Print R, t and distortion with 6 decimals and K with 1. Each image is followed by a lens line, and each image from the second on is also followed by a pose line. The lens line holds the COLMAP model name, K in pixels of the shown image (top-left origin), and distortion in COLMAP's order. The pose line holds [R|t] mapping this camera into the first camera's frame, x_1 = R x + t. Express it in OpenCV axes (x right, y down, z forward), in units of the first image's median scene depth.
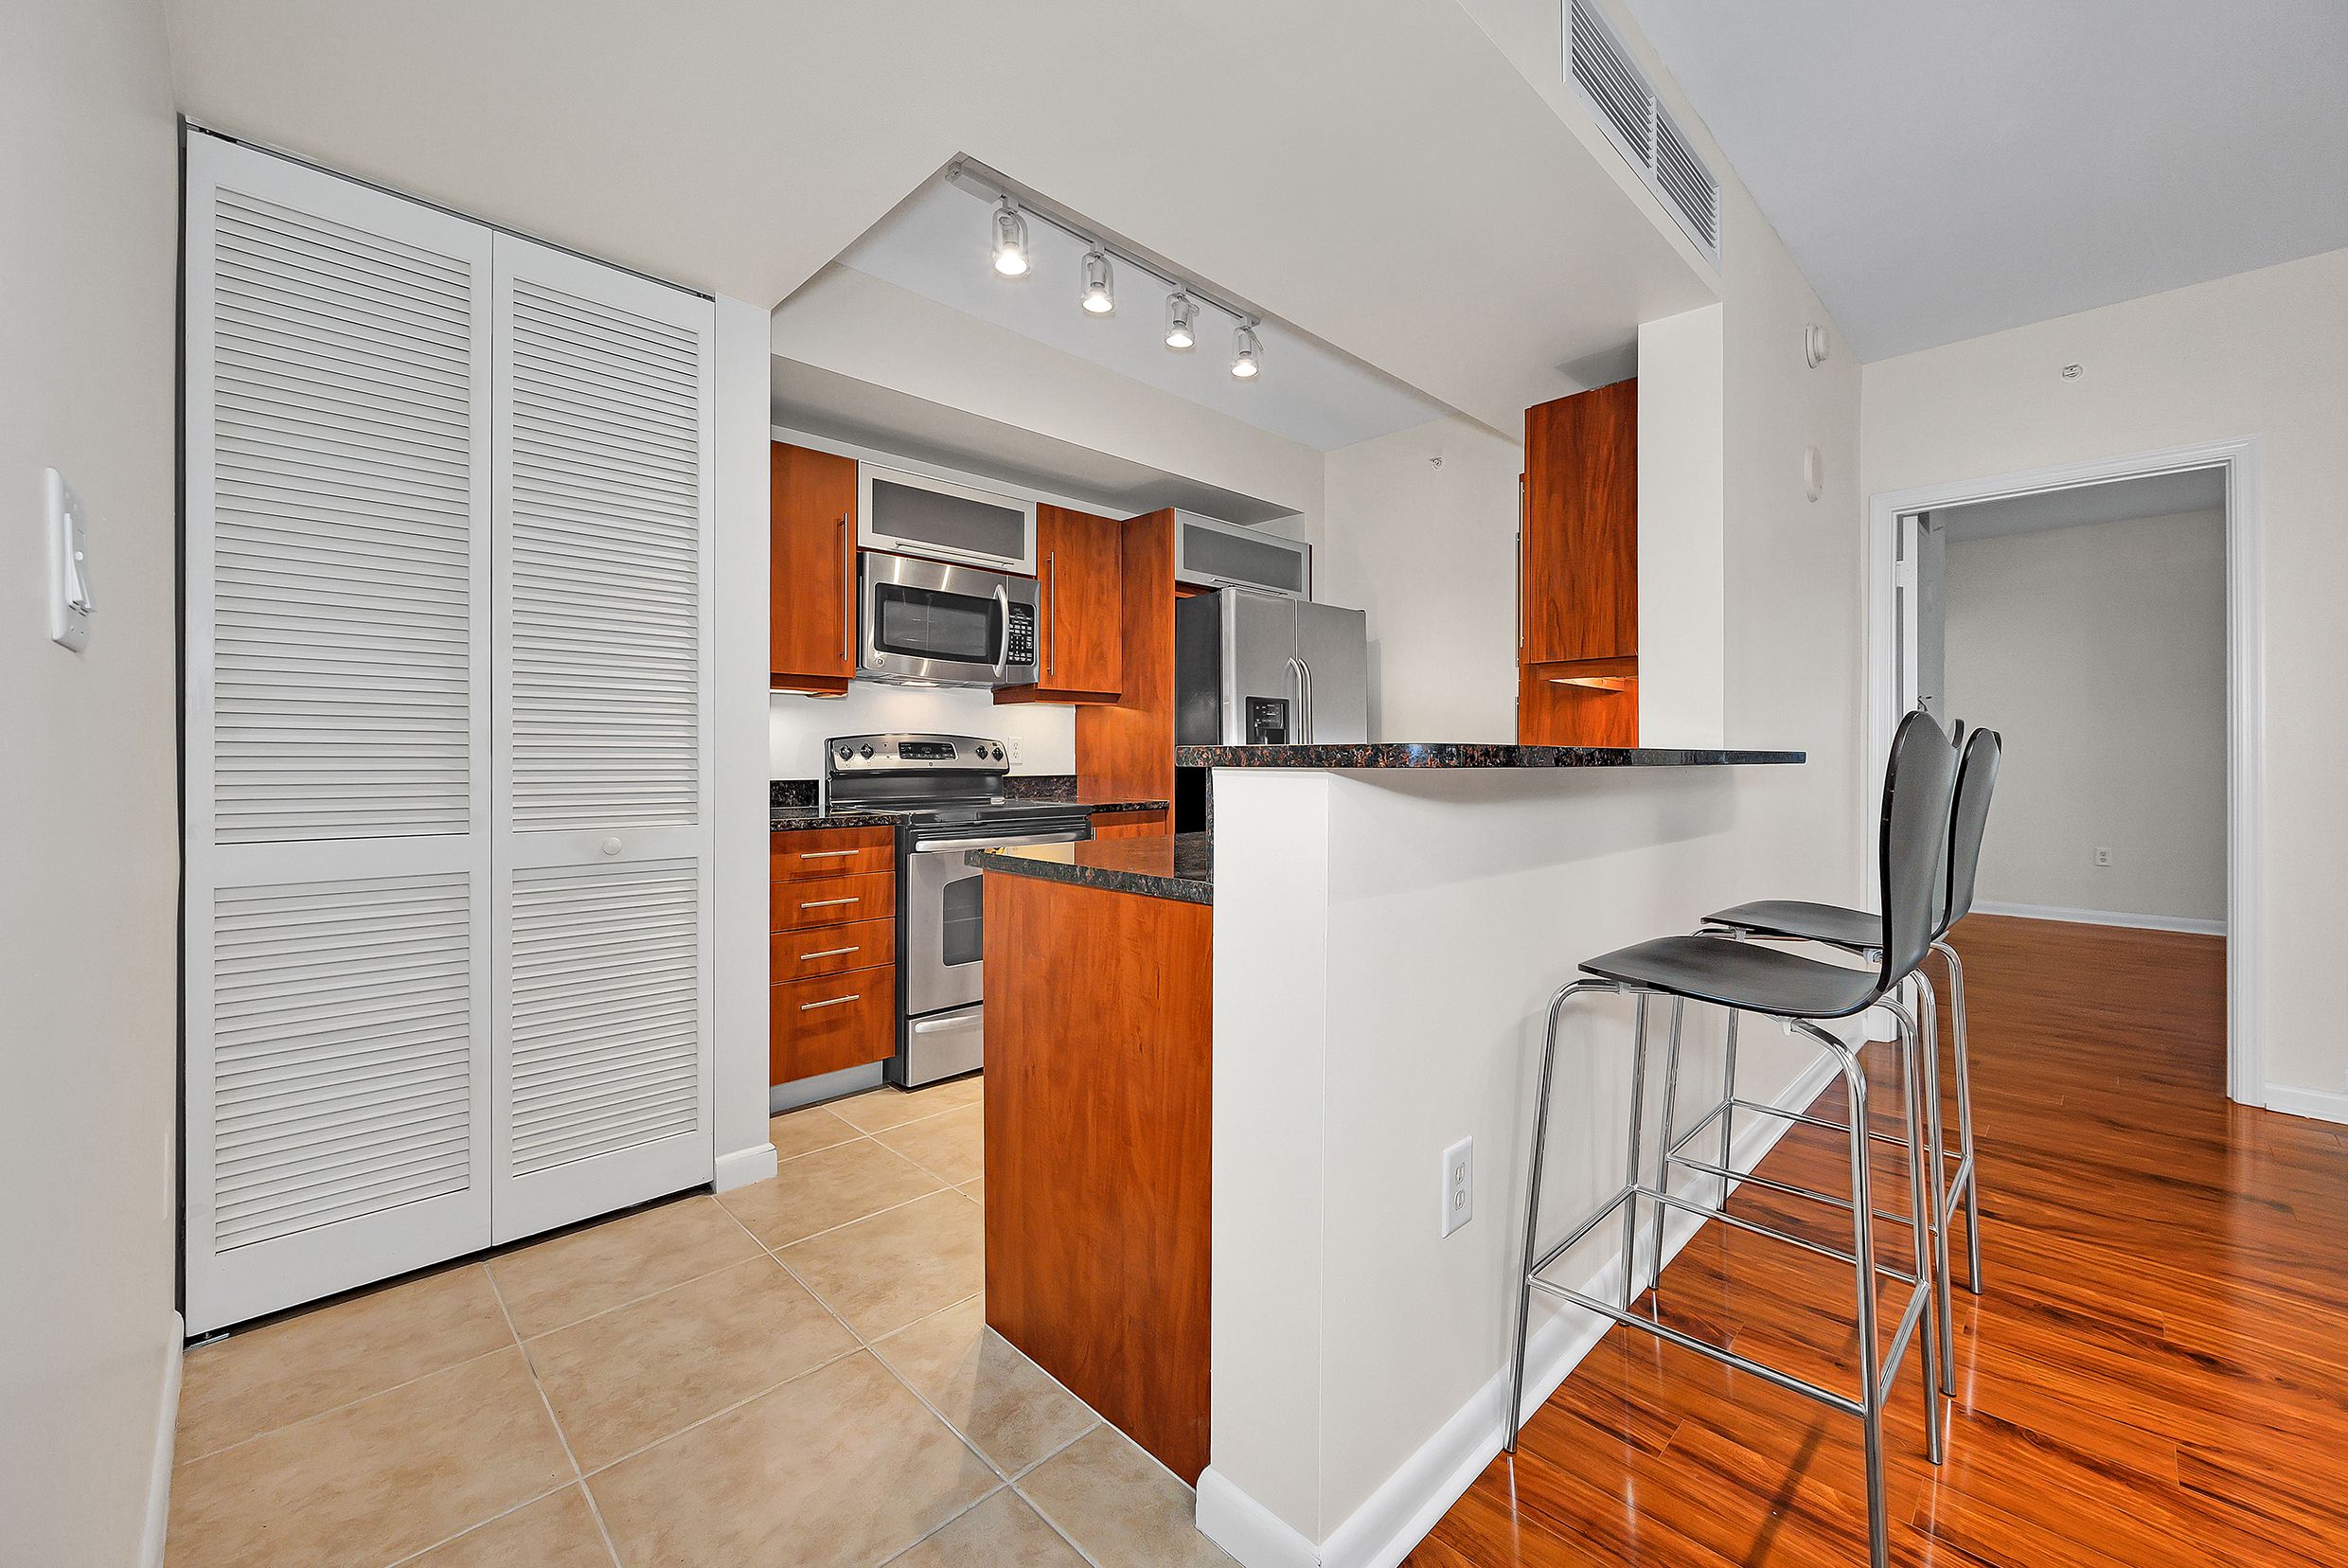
lens RADIAL K [[928.8, 0, 1174.0], [0, 928.8, 784.0], [0, 0, 1]] dist [0.000625, 0.000014]
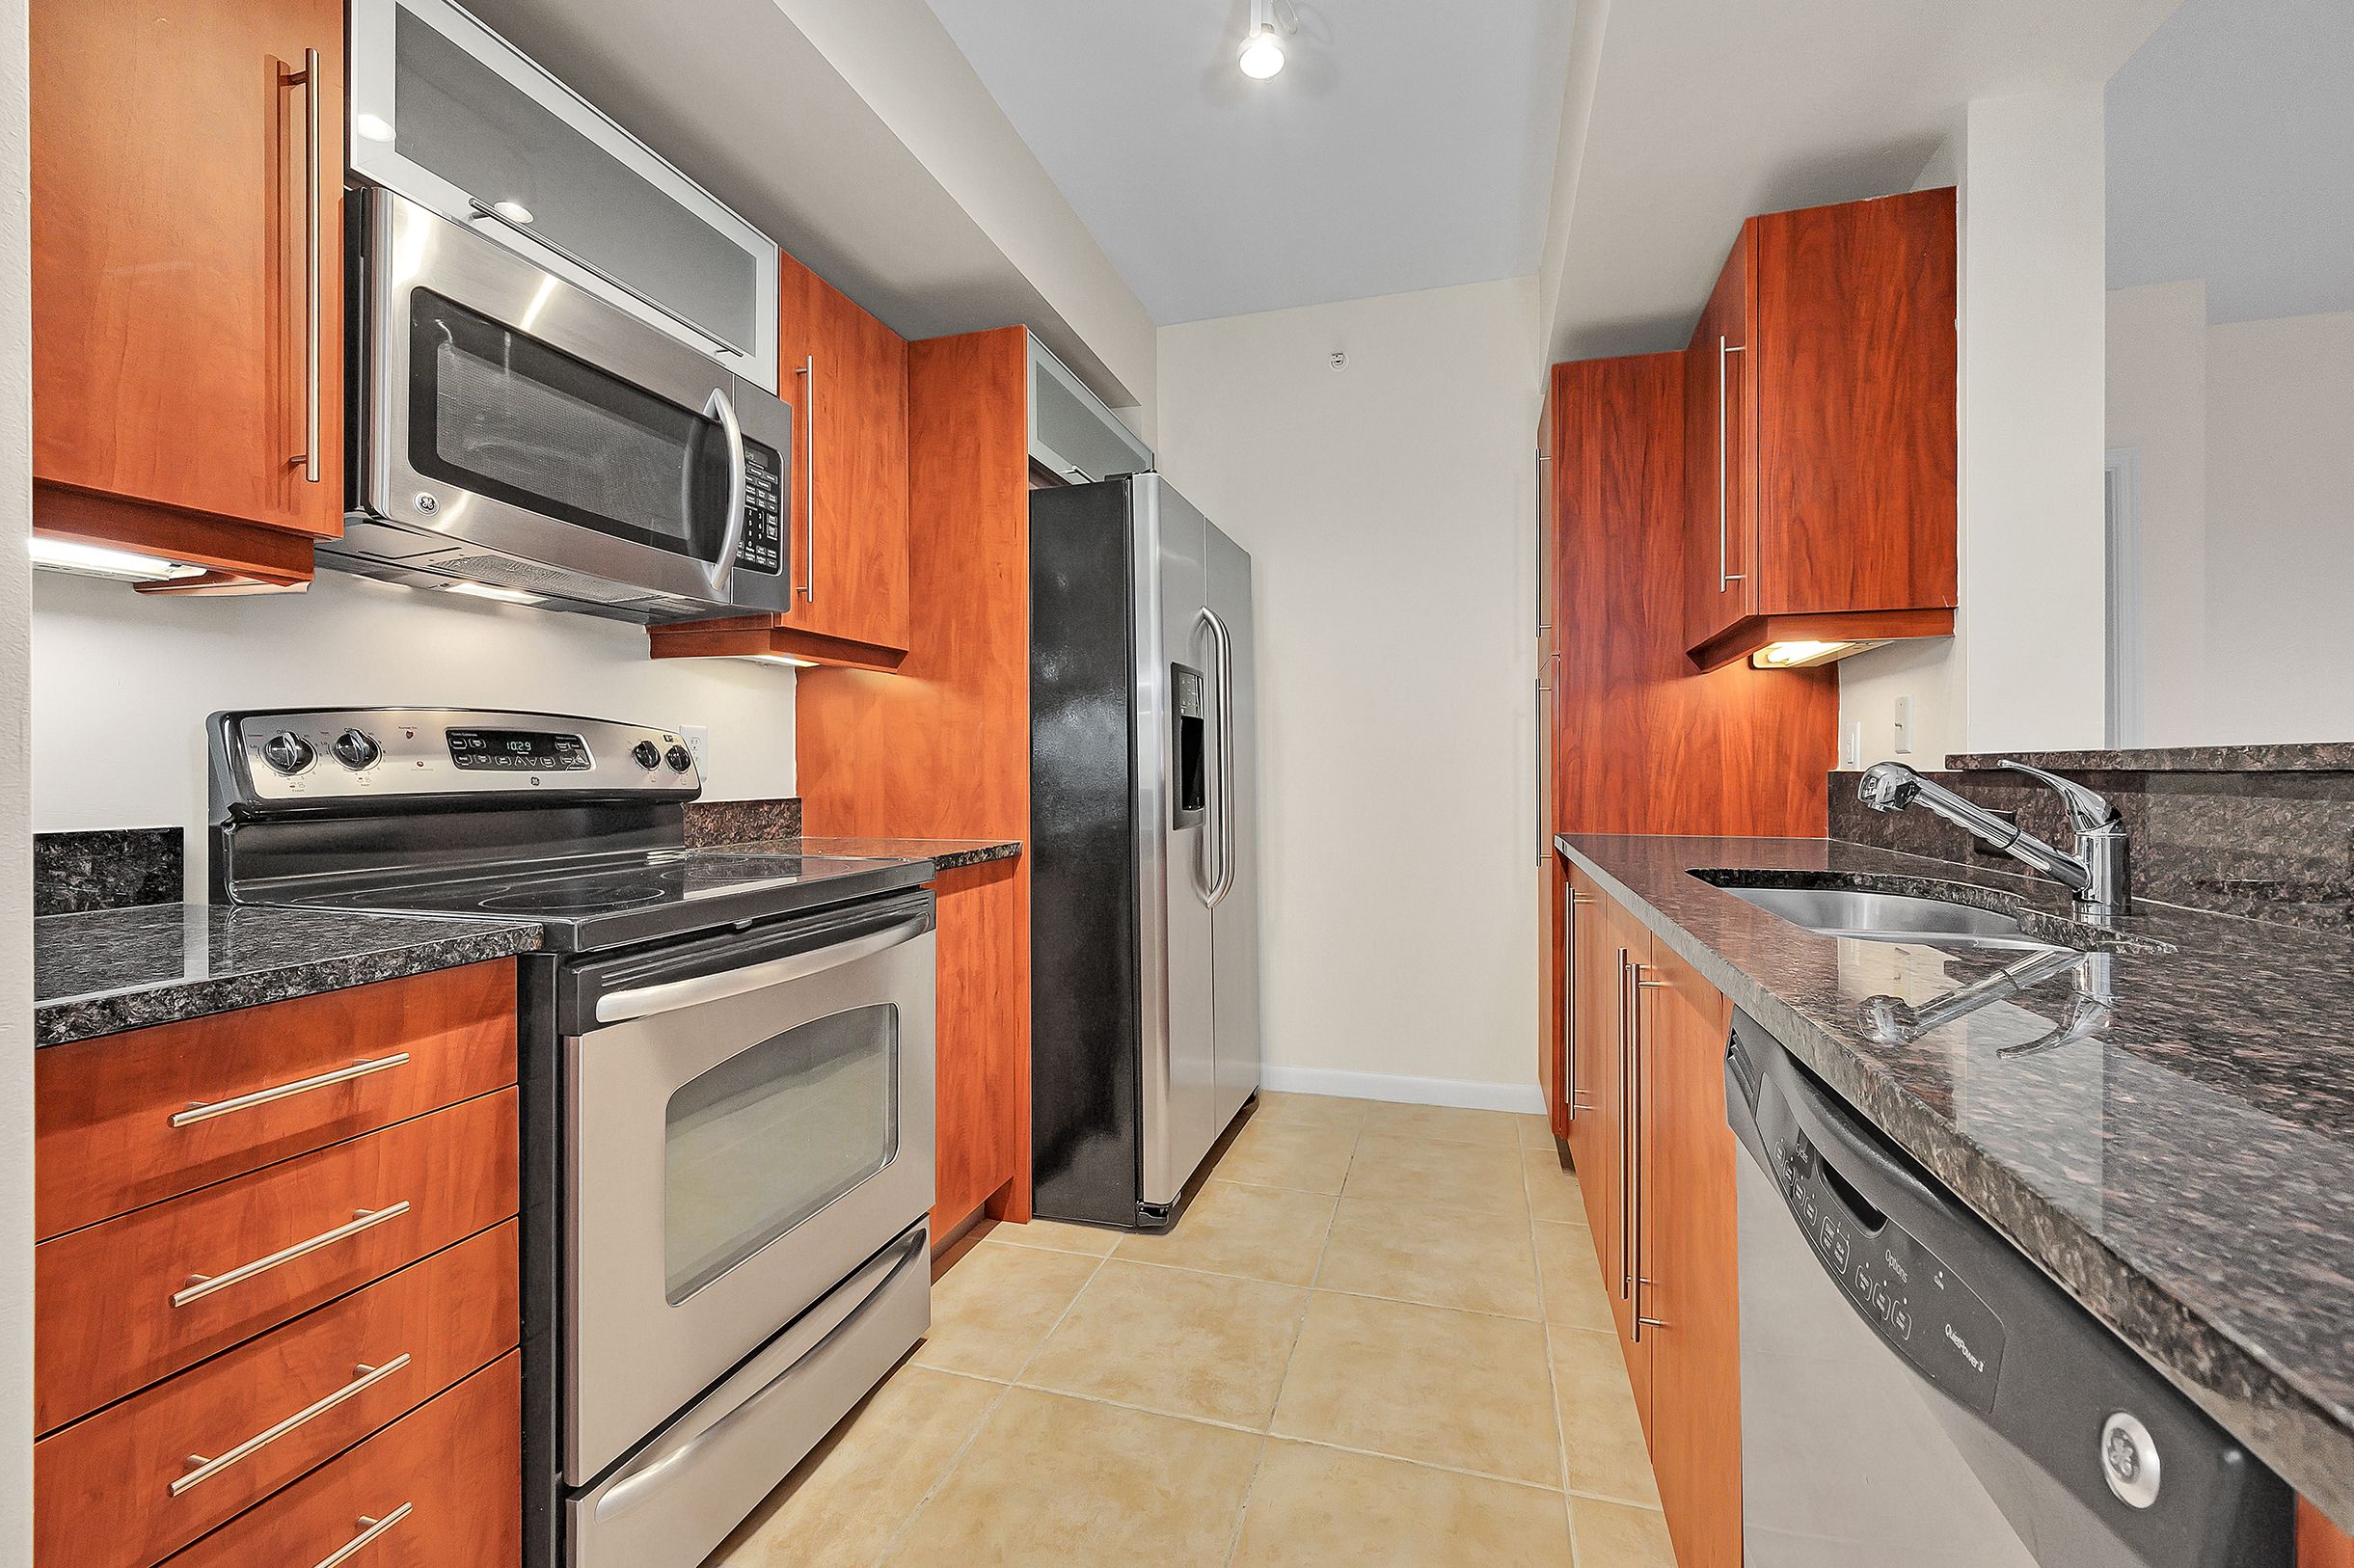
lens RADIAL K [[952.6, 0, 1185.3], [0, 952.6, 781.2], [0, 0, 1]] dist [-0.000971, -0.000117]
pose [[0.872028, -0.010144, 0.489352, -0.212304], [0.017496, 0.999792, -0.010453, -0.011329], [-0.489144, 0.017677, 0.872024, 0.464770]]
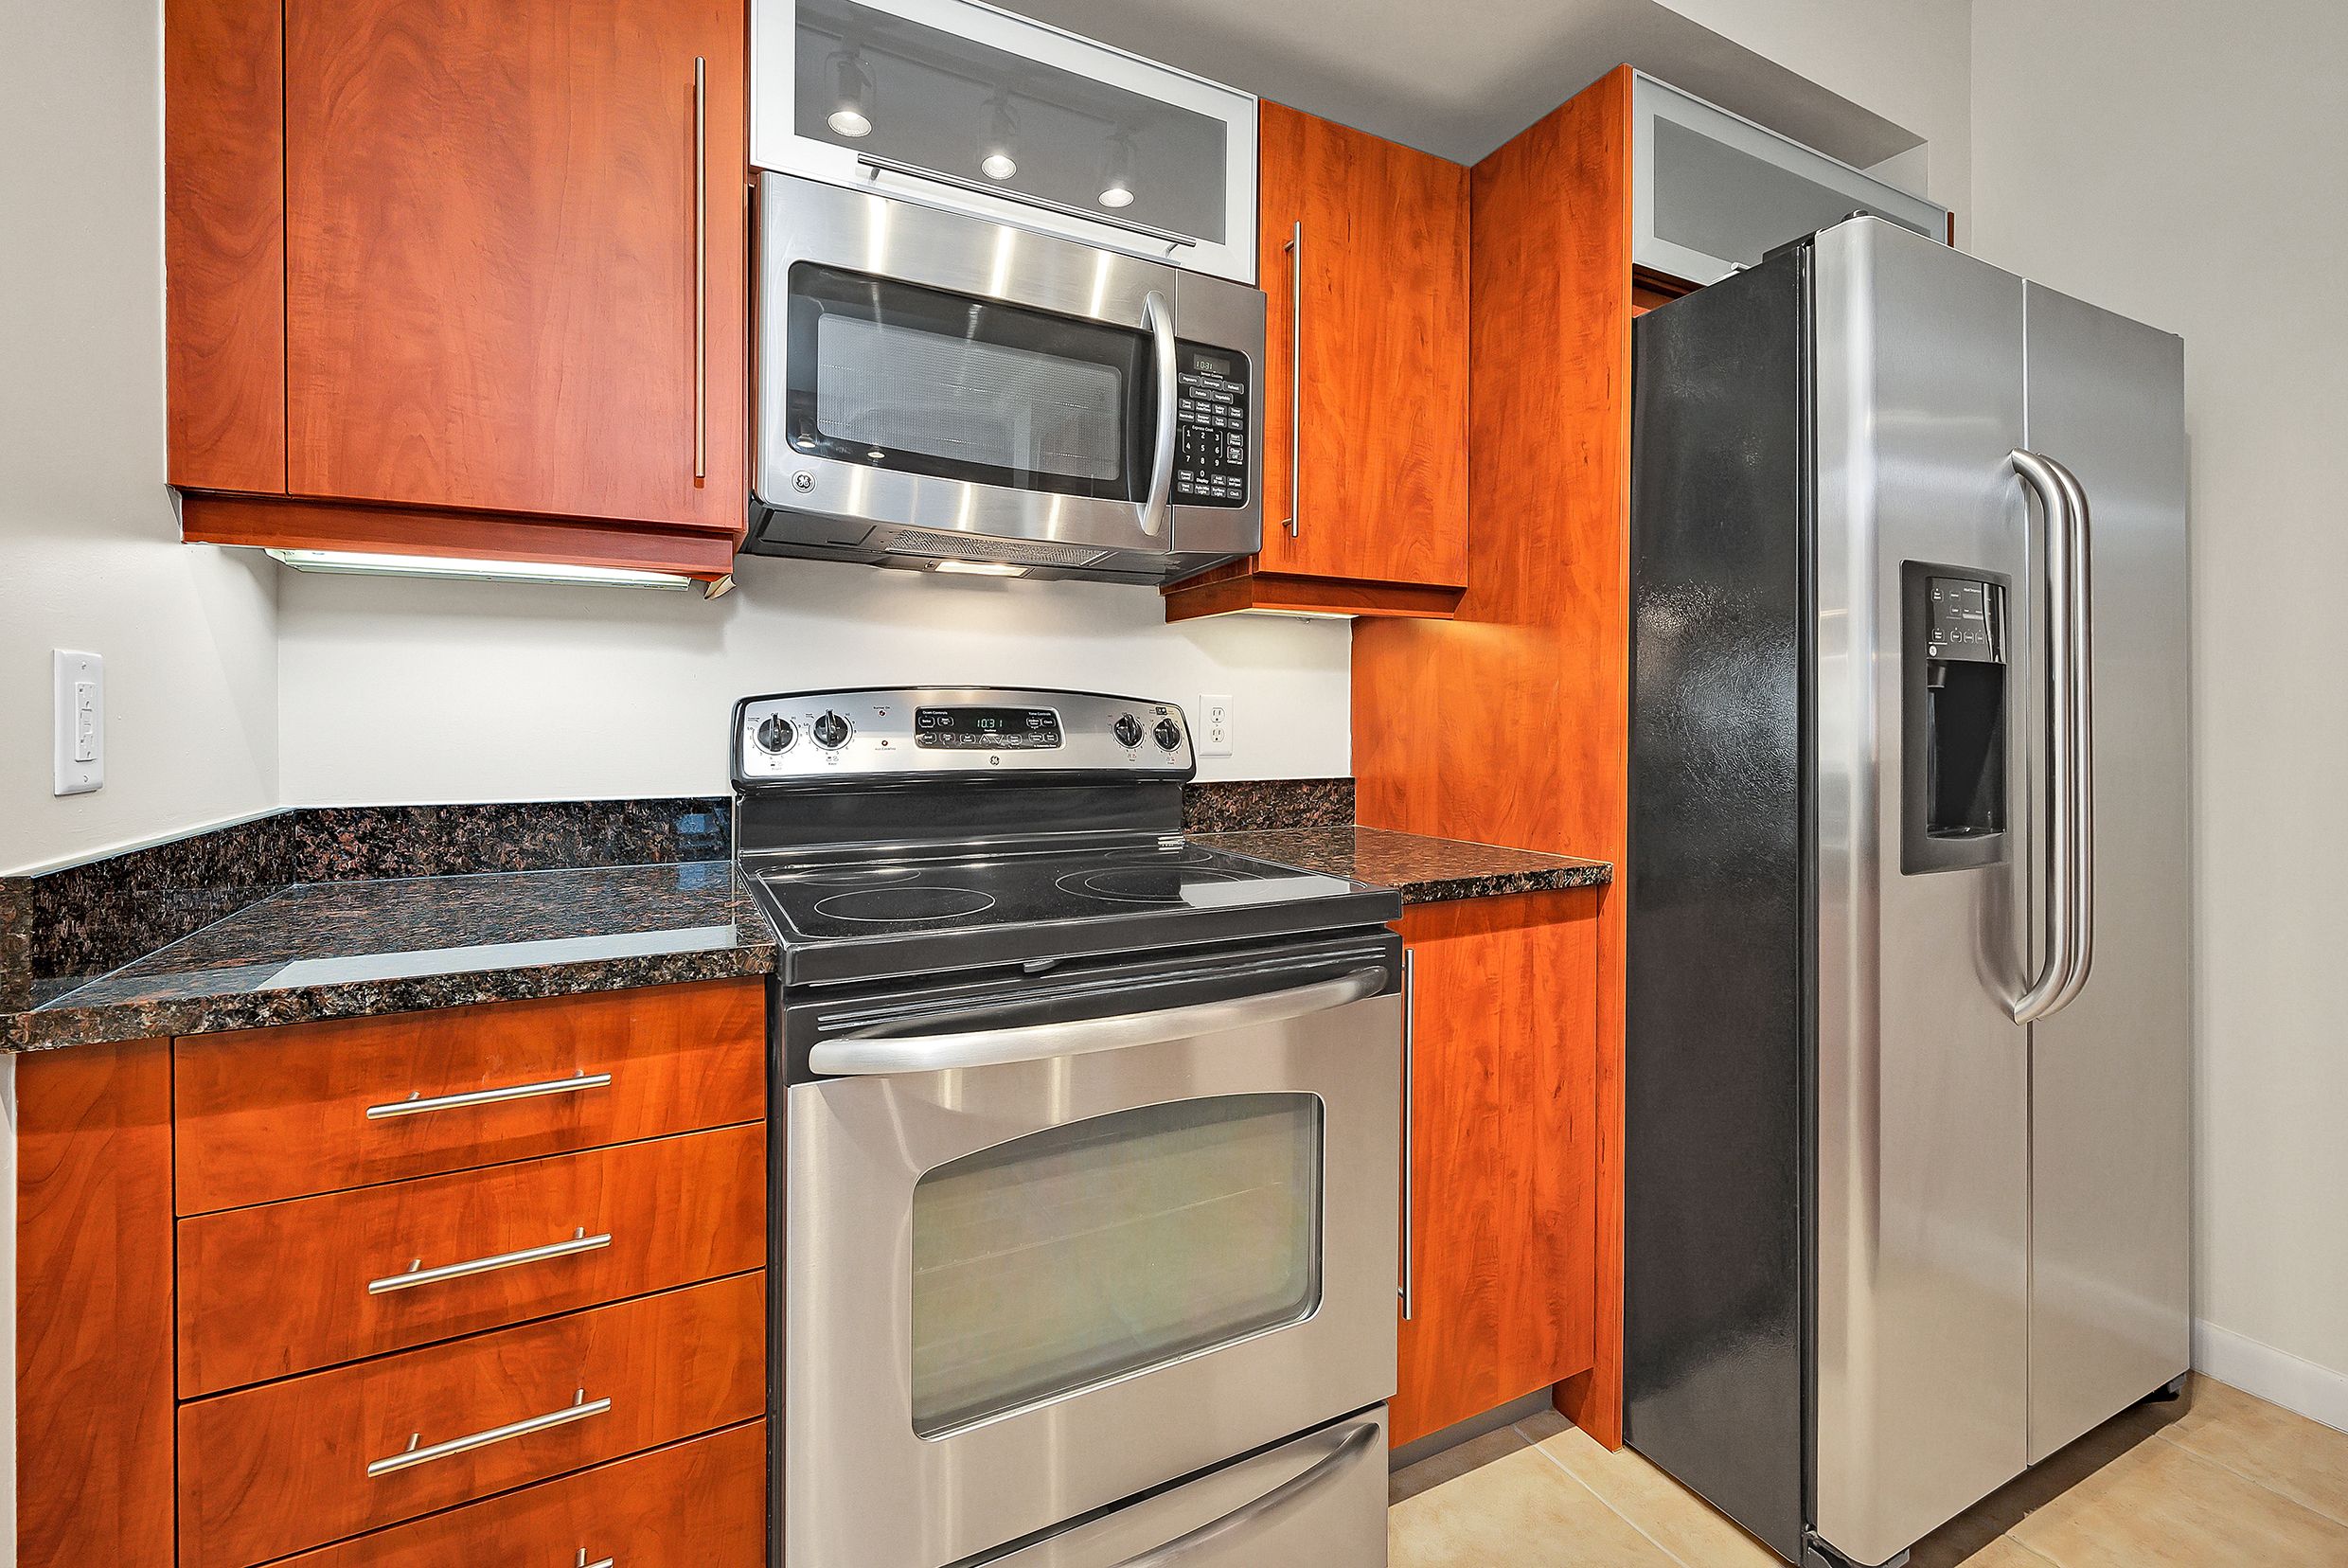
lens RADIAL K [[971.3, 0, 1146.6], [0, 971.3, 733.2], [0, 0, 1]] dist [-0.000805, -0.000099]
pose [[0.953596, 0.005138, -0.301046, -0.068383], [-0.010231, 0.999830, -0.015344, -0.027078], [0.300915, 0.017712, 0.953486, 0.603987]]
